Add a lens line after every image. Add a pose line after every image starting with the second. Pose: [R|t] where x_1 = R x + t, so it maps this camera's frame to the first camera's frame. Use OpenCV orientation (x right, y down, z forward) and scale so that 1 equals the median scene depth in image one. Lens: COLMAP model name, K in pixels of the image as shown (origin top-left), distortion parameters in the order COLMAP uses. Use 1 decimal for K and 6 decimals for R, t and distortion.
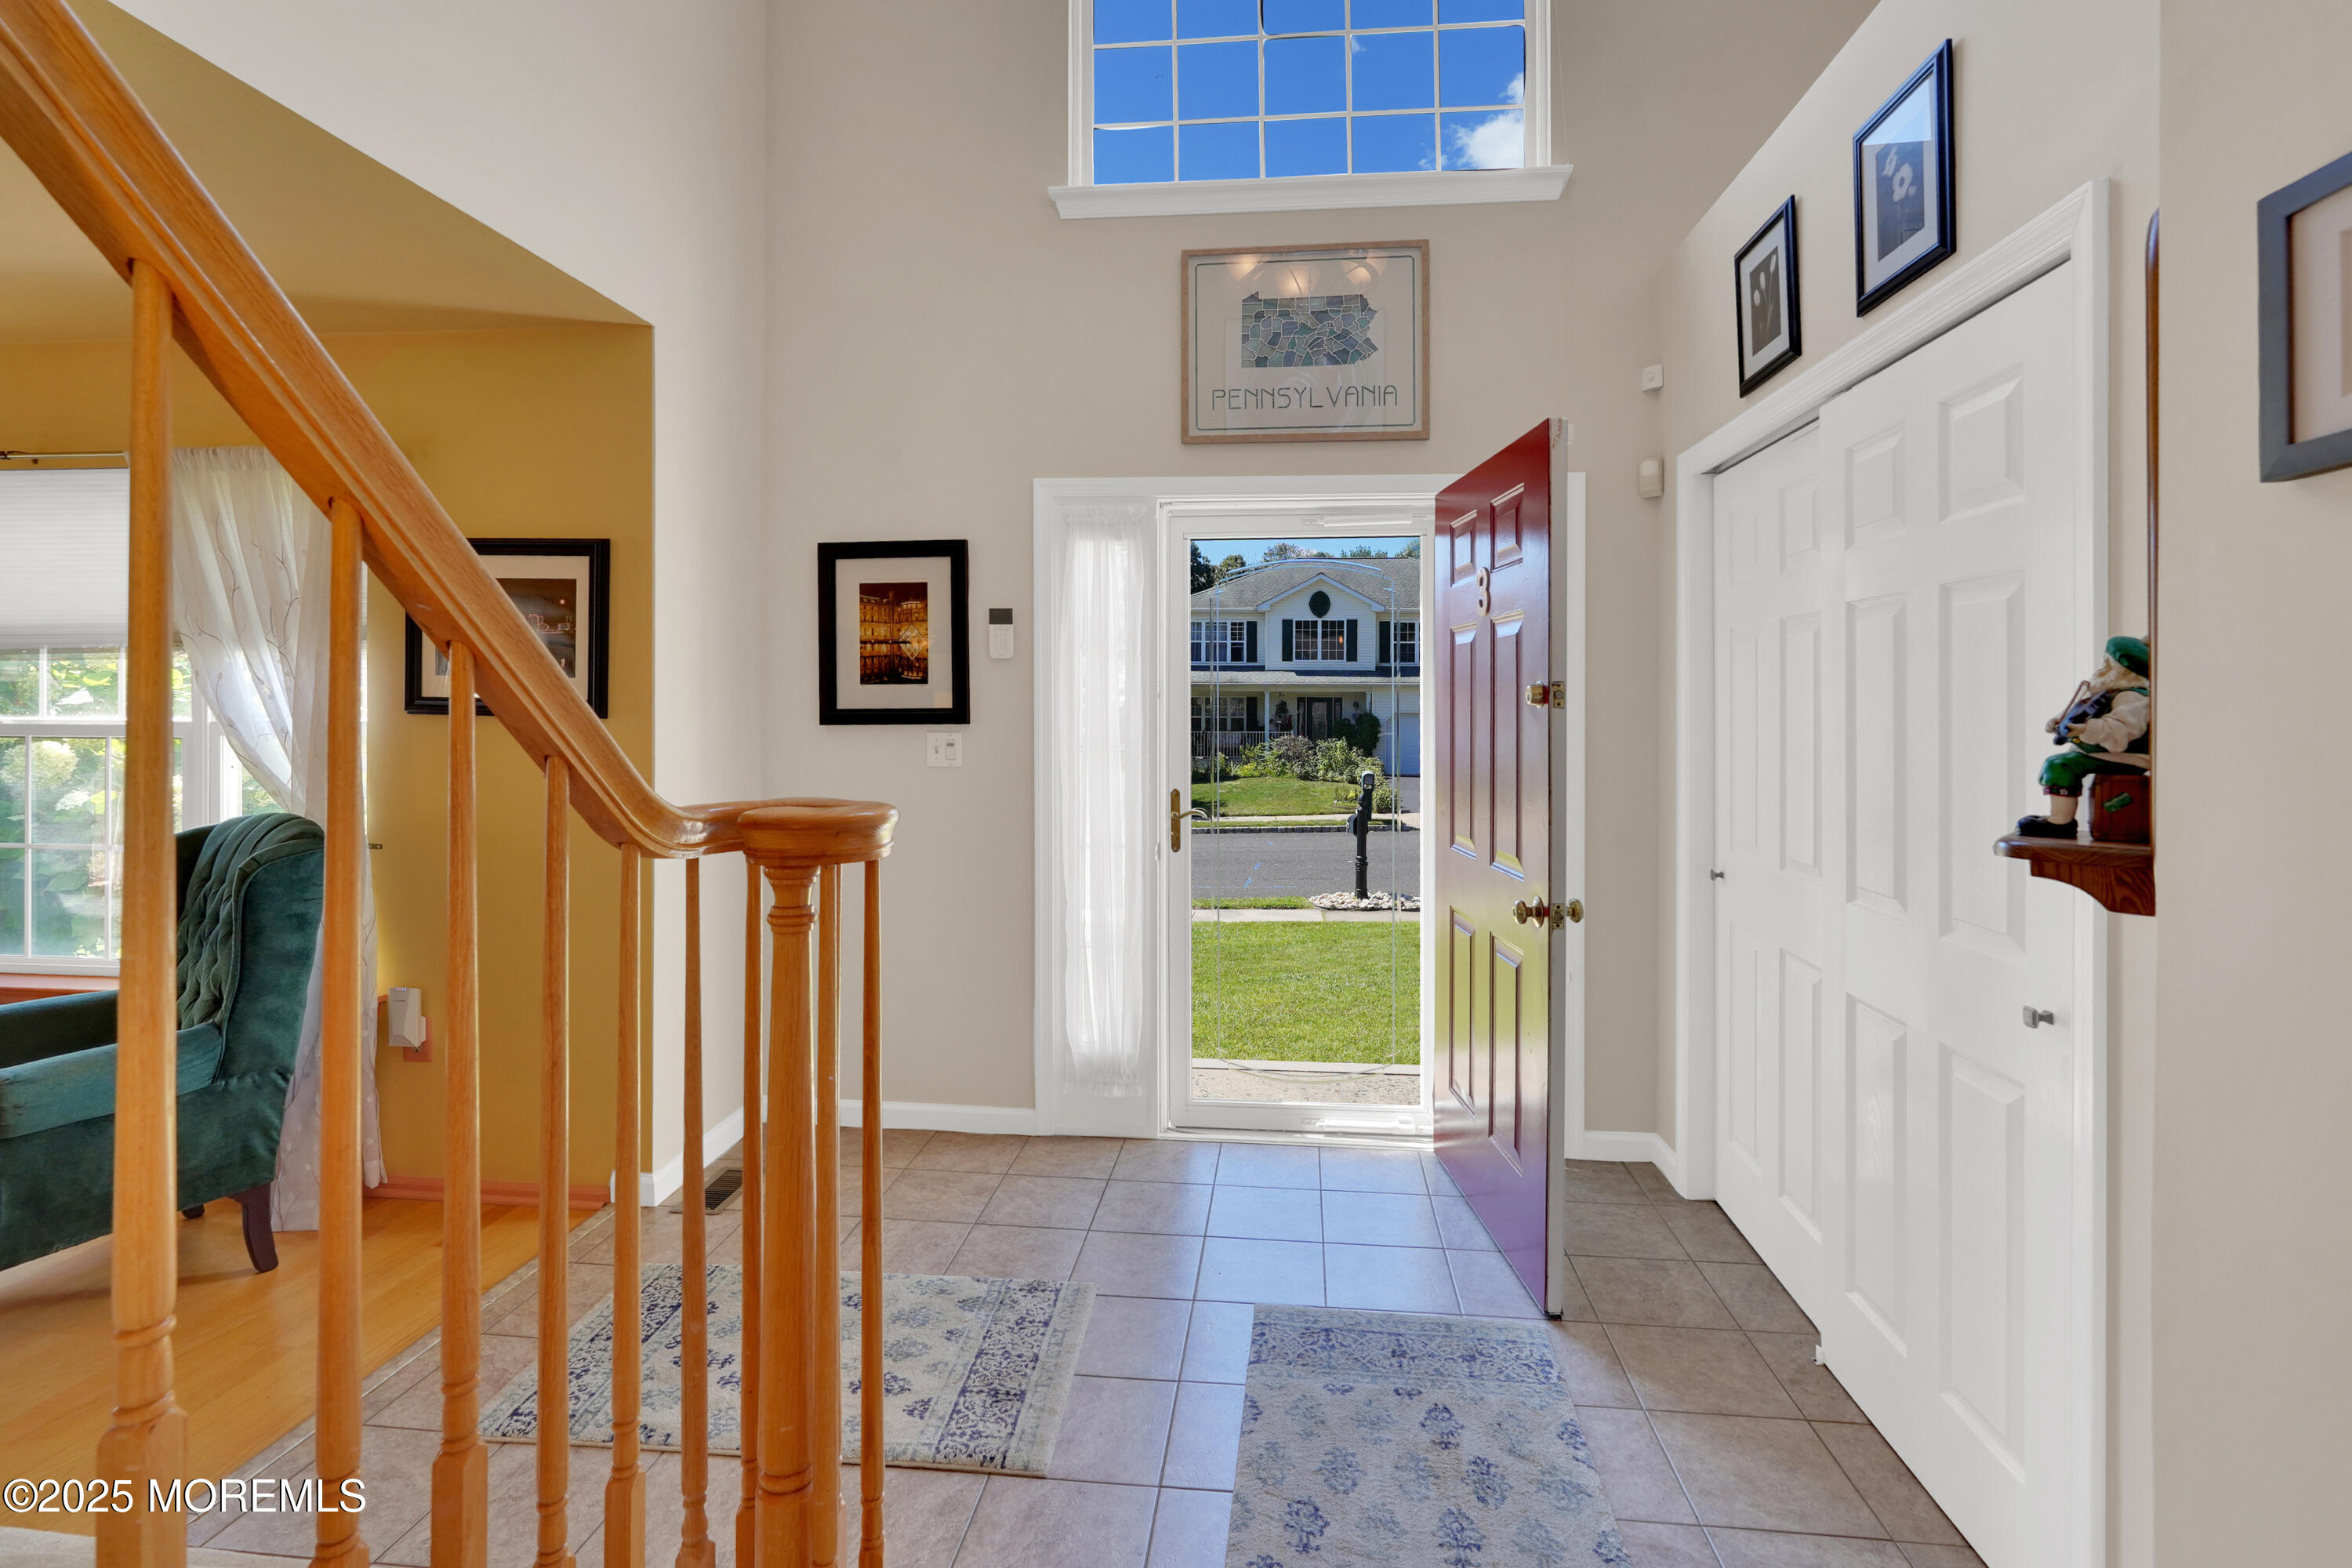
lens RADIAL K [[1116.3, 0, 1205.3], [0, 1116.3, 697.9], [0, 0, 1]] dist [0.008205, 0.002790]
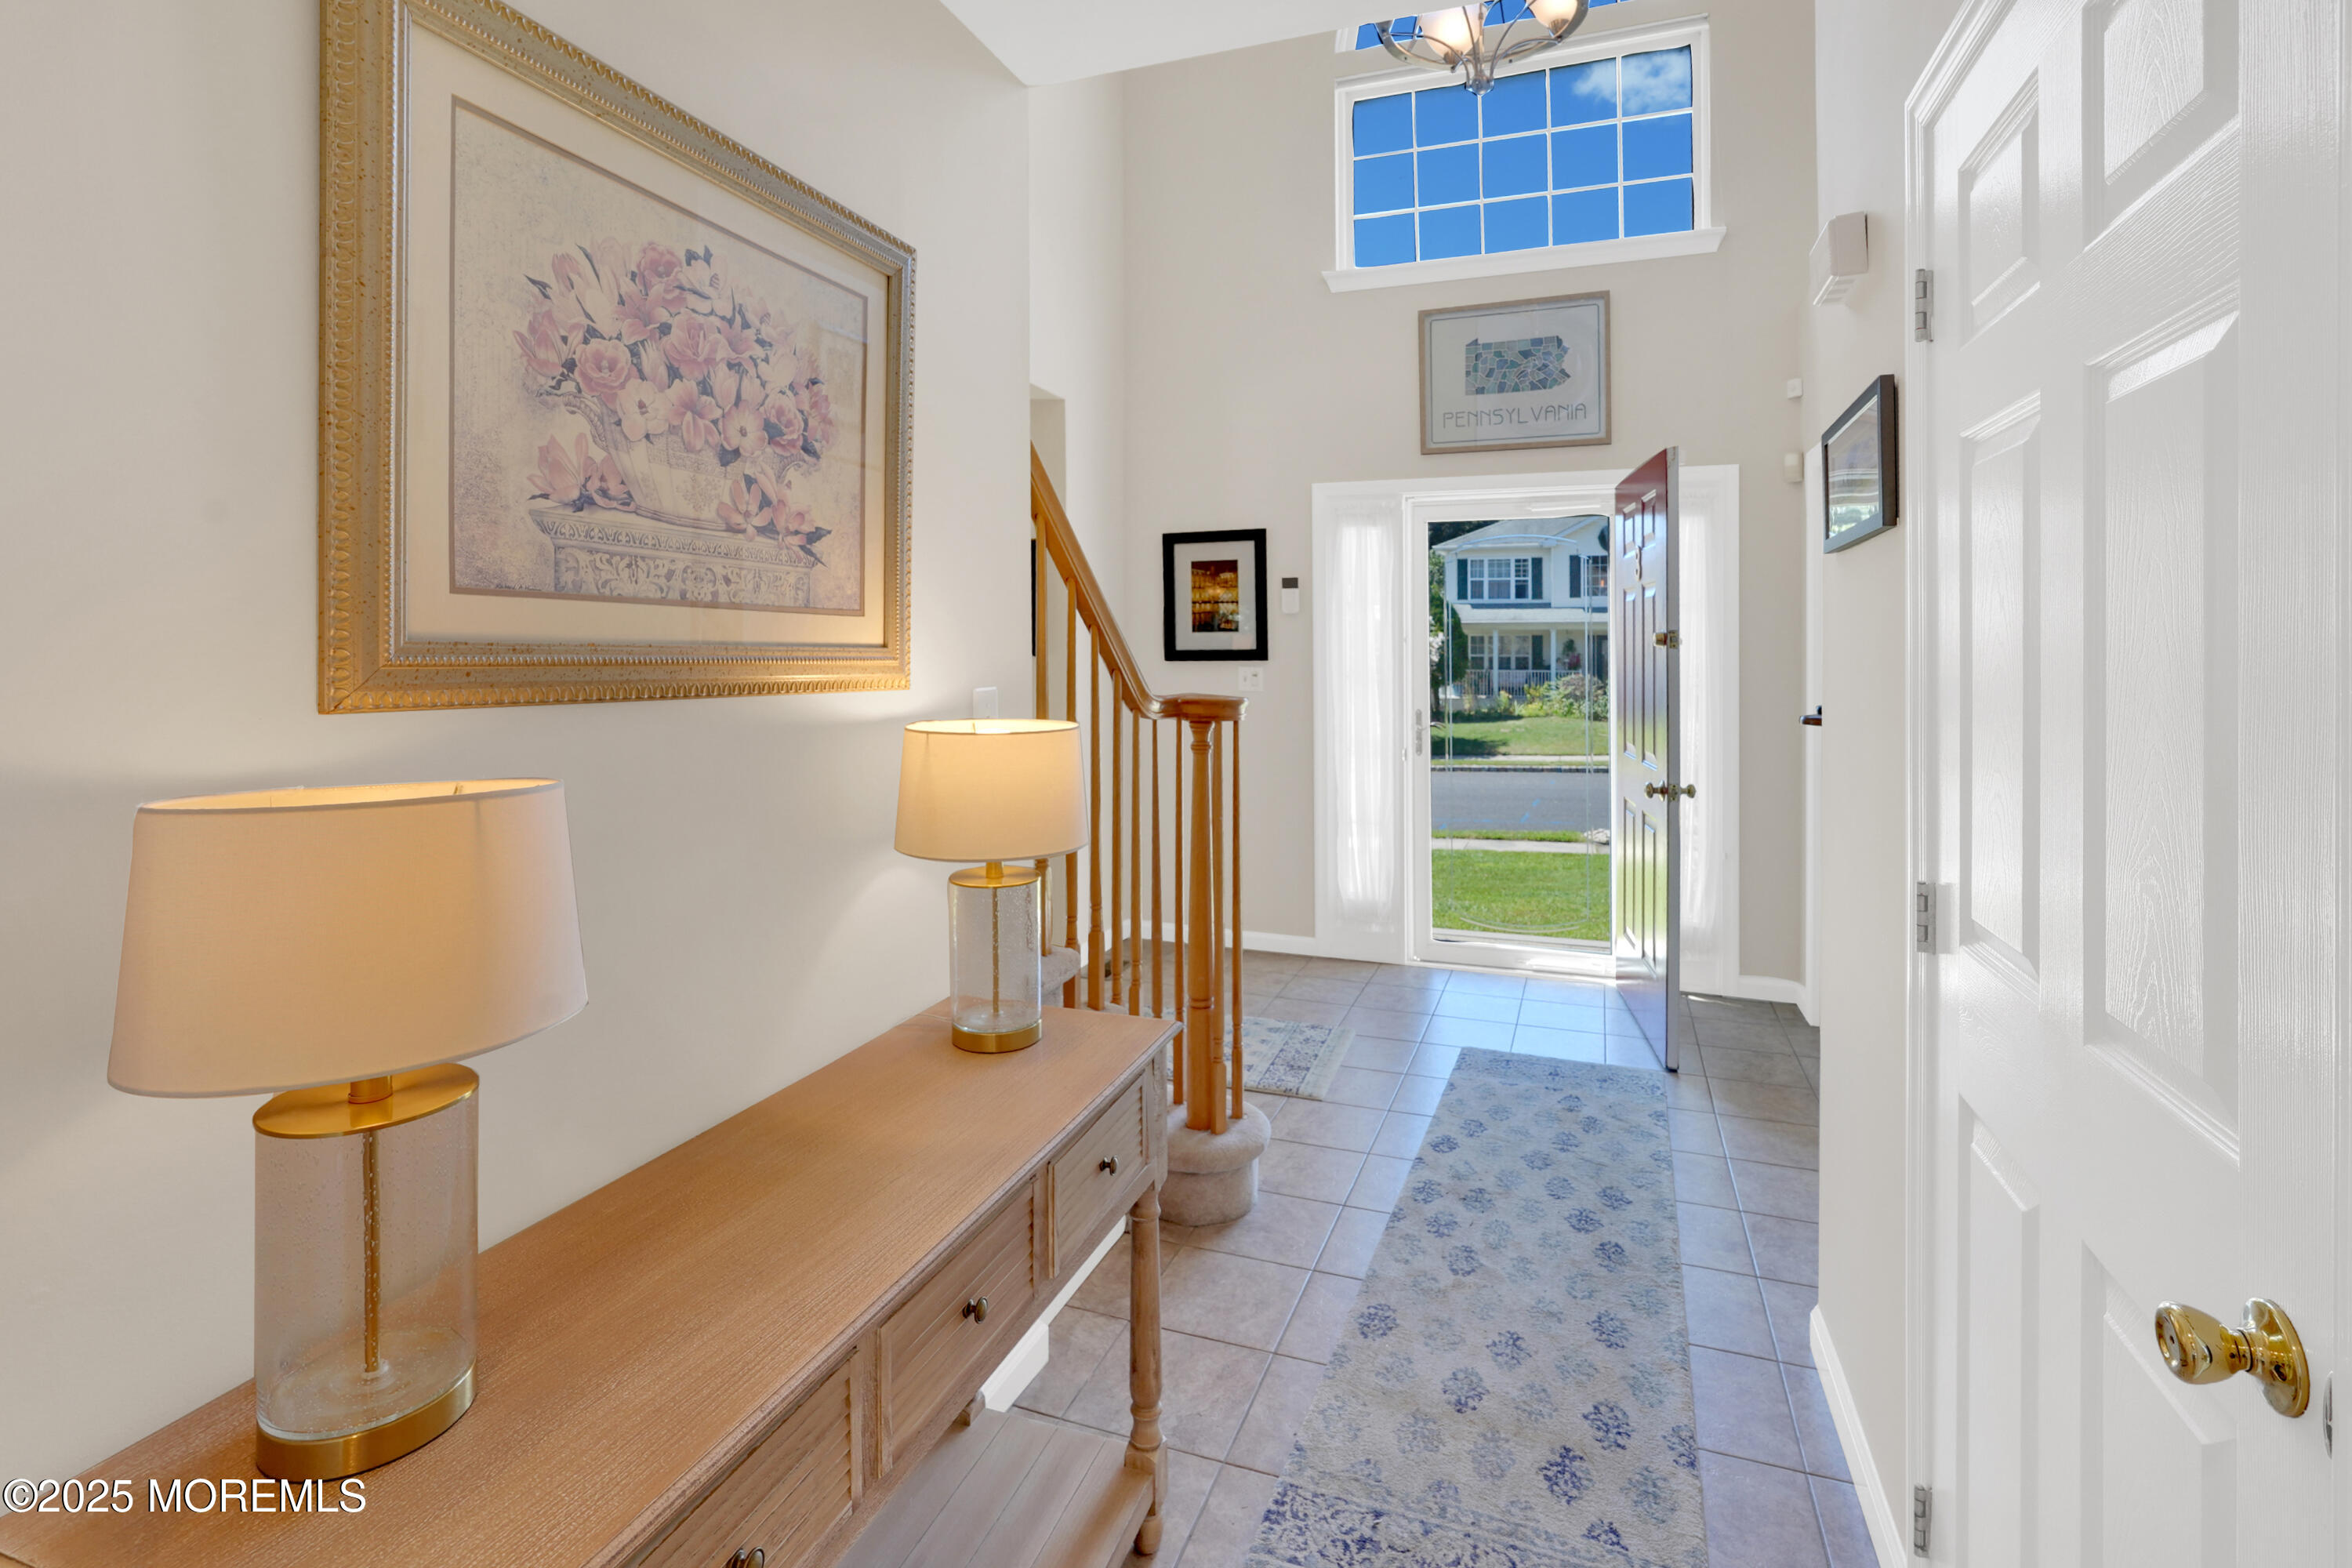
lens RADIAL K [[1116.3, 0, 1205.3], [0, 1116.3, 643.2], [0, 0, 1]] dist [0.008205, 0.002790]
pose [[0.968539, -0.004040, -0.248827, 0.064093], [0.005435, 0.999973, 0.004920, -0.005424], [0.248801, -0.006117, 0.968535, -0.392089]]
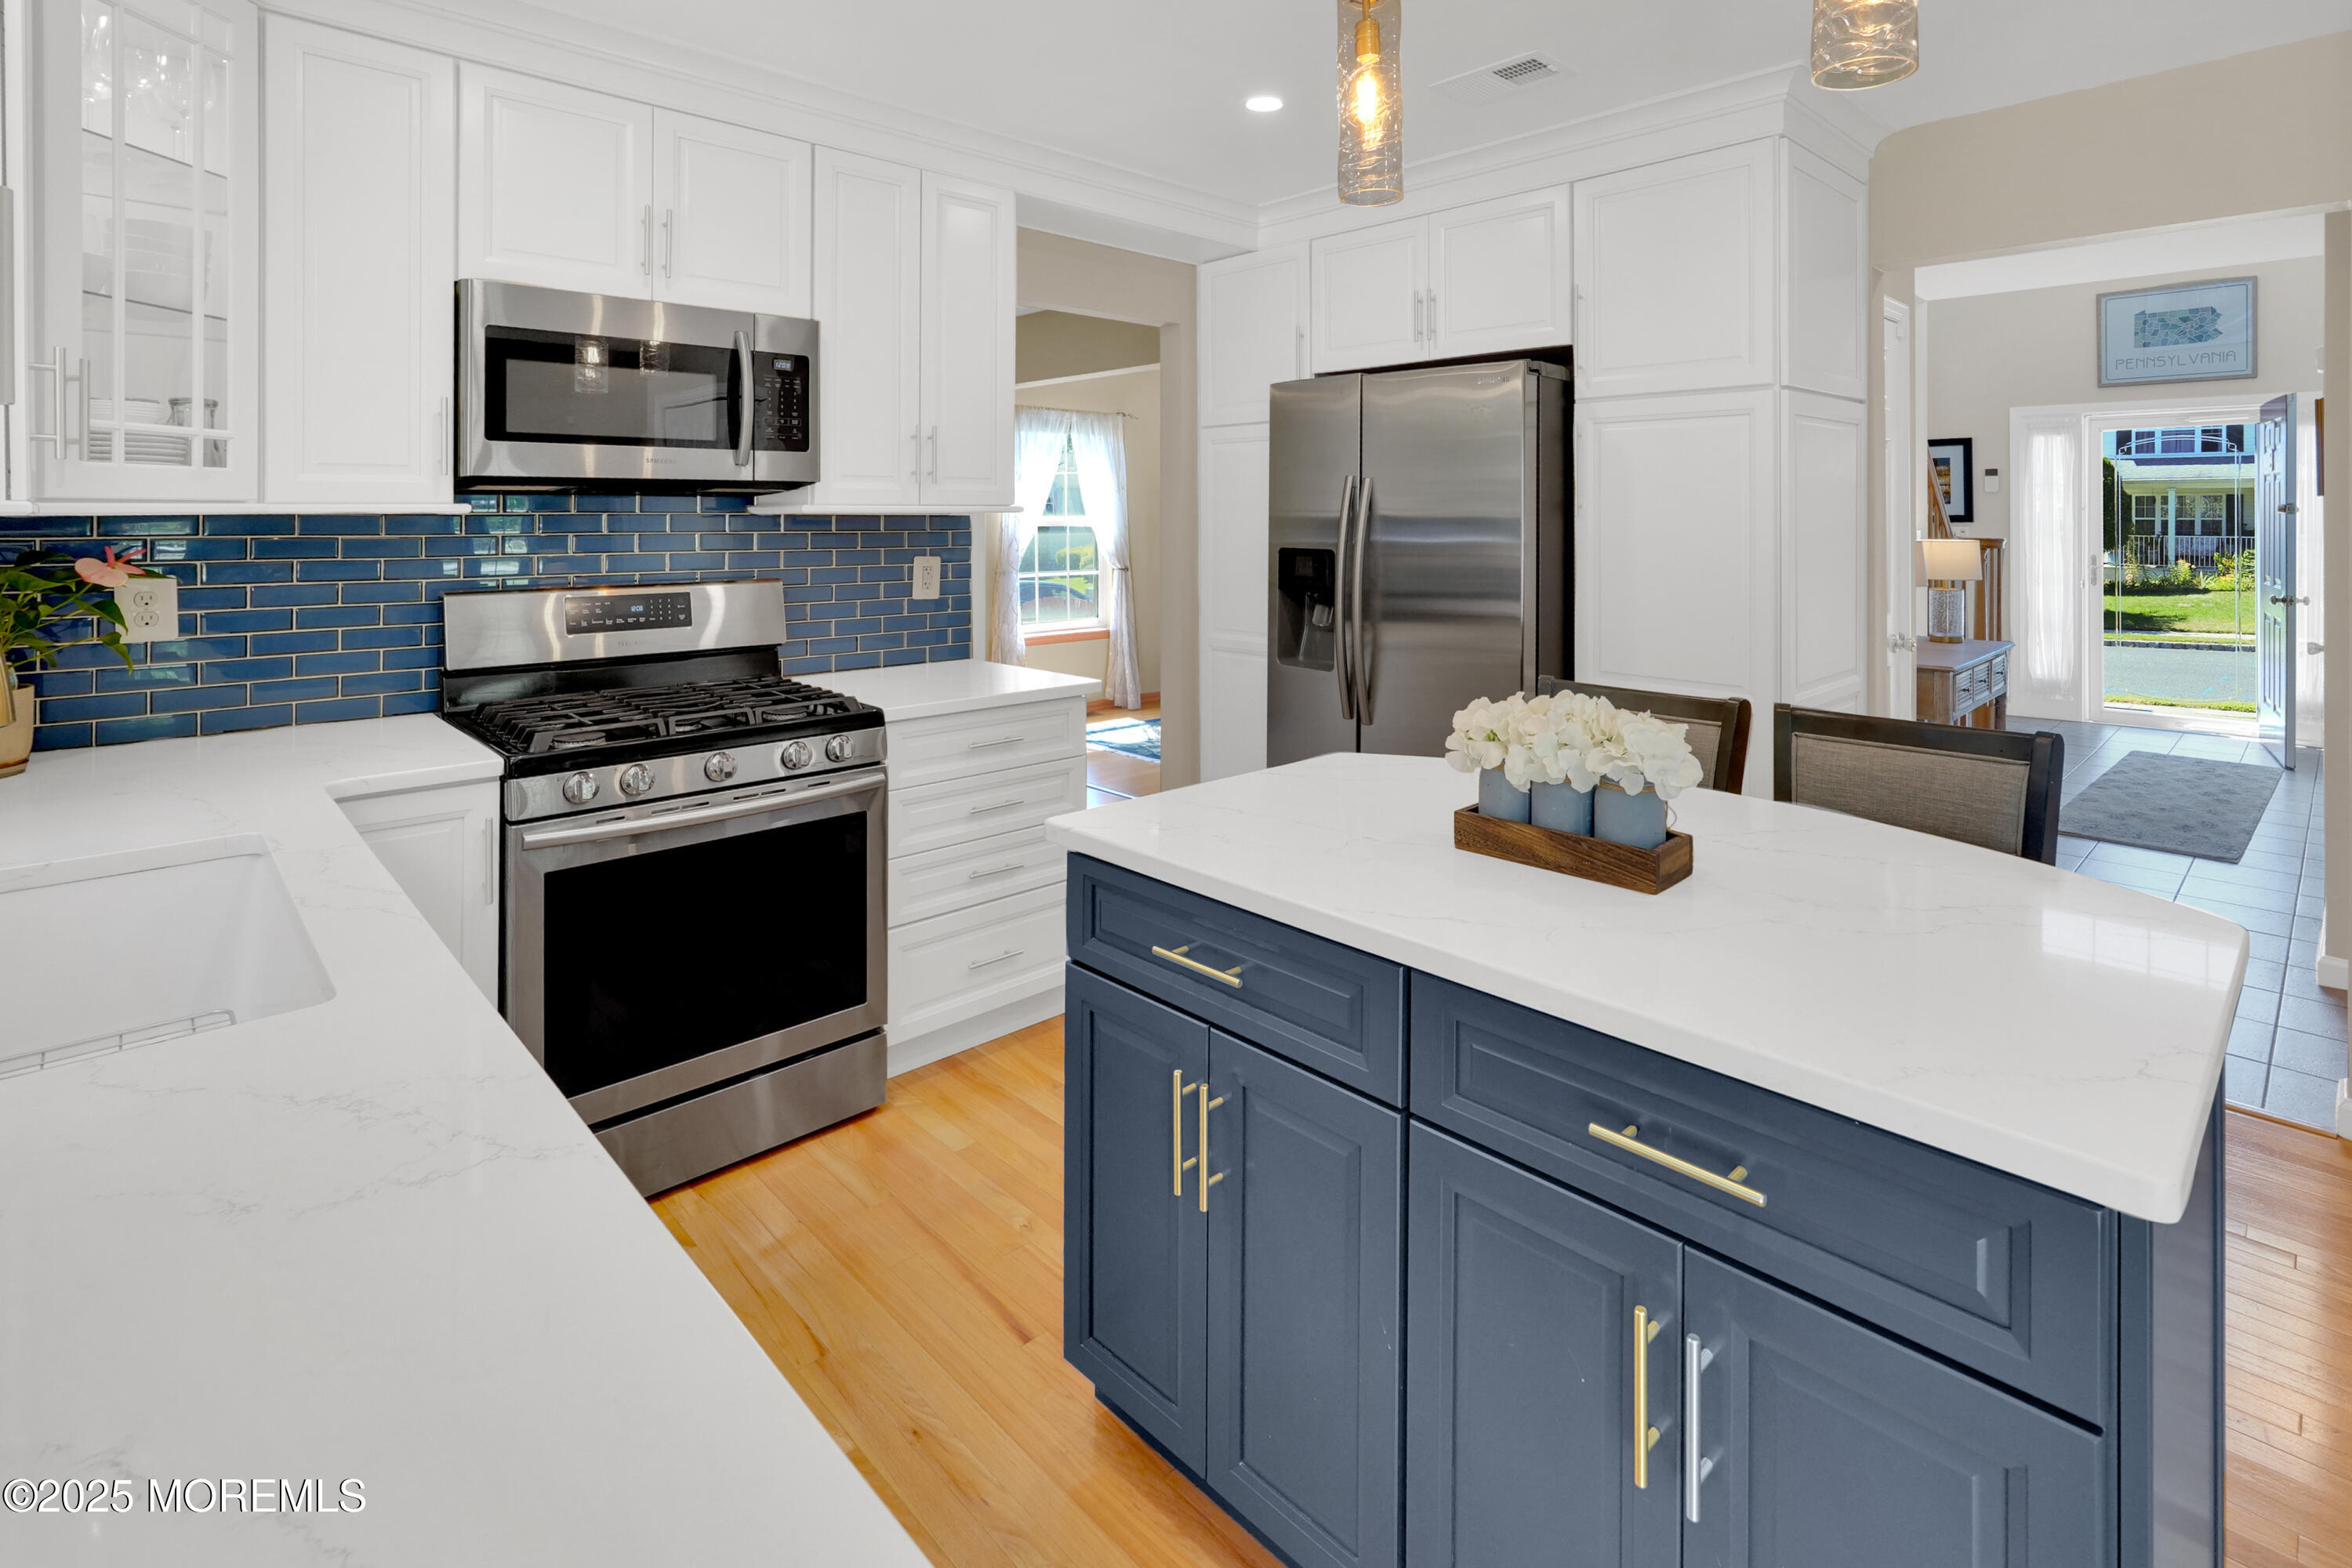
lens RADIAL K [[1116.3, 0, 1246.2], [0, 1116.3, 520.5], [0, 0, 1]] dist [0.008205, 0.002790]
pose [[0.773024, 0.000368, -0.634377, 0.082183], [0.011200, 0.999836, 0.014228, -0.027755], [0.634278, -0.018104, 0.772893, -1.656938]]
